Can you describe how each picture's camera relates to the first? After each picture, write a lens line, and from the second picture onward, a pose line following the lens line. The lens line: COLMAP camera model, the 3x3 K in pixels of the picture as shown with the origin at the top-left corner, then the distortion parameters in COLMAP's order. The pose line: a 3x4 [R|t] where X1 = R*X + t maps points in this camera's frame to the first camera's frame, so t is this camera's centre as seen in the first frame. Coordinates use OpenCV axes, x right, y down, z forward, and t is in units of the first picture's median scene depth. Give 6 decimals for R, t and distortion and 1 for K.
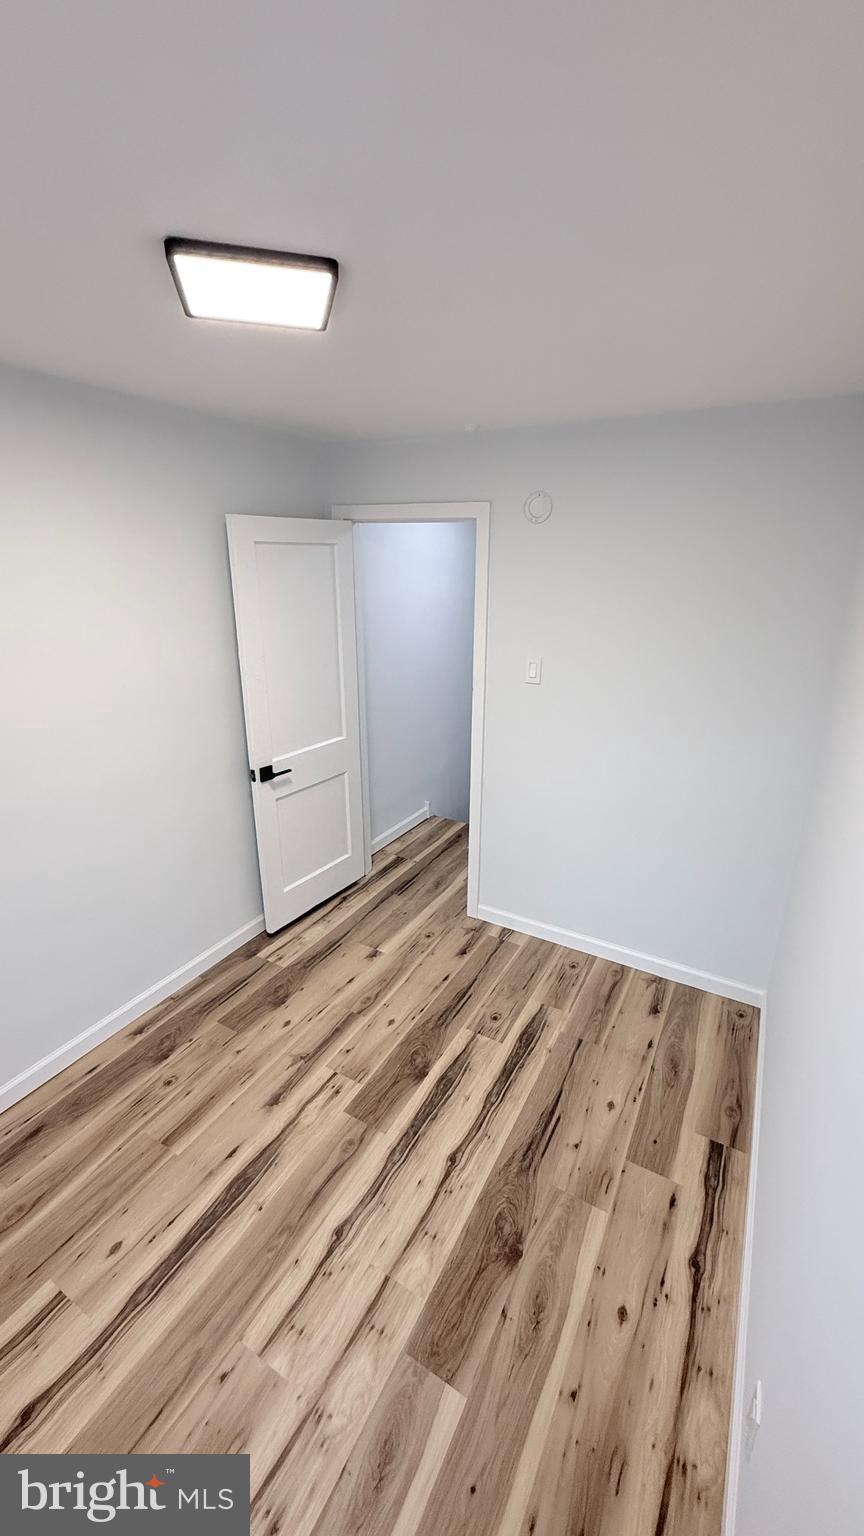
lens RADIAL K [[609.8, 0, 428.8], [0, 609.8, 764.2], [0, 0, 1]] dist [0.000134, -0.000086]
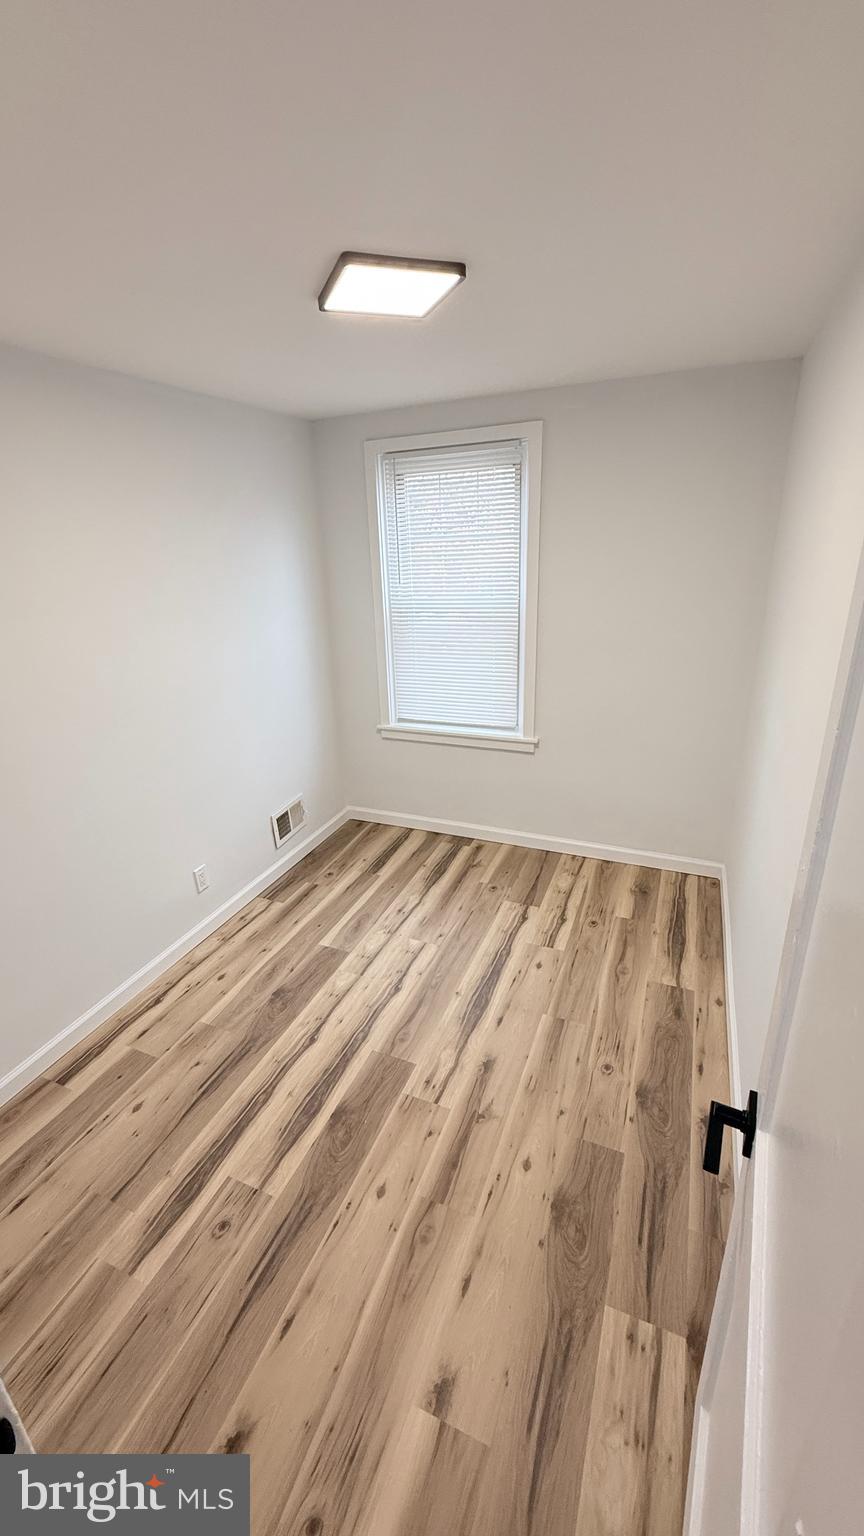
lens RADIAL K [[609.8, 0, 428.8], [0, 609.8, 764.2], [0, 0, 1]] dist [0.000134, -0.000086]
pose [[-0.992817, 0.071524, -0.095912, -0.101515], [-0.003775, 0.782515, 0.622620, -0.464004], [0.119585, 0.618509, -0.776624, 1.508827]]
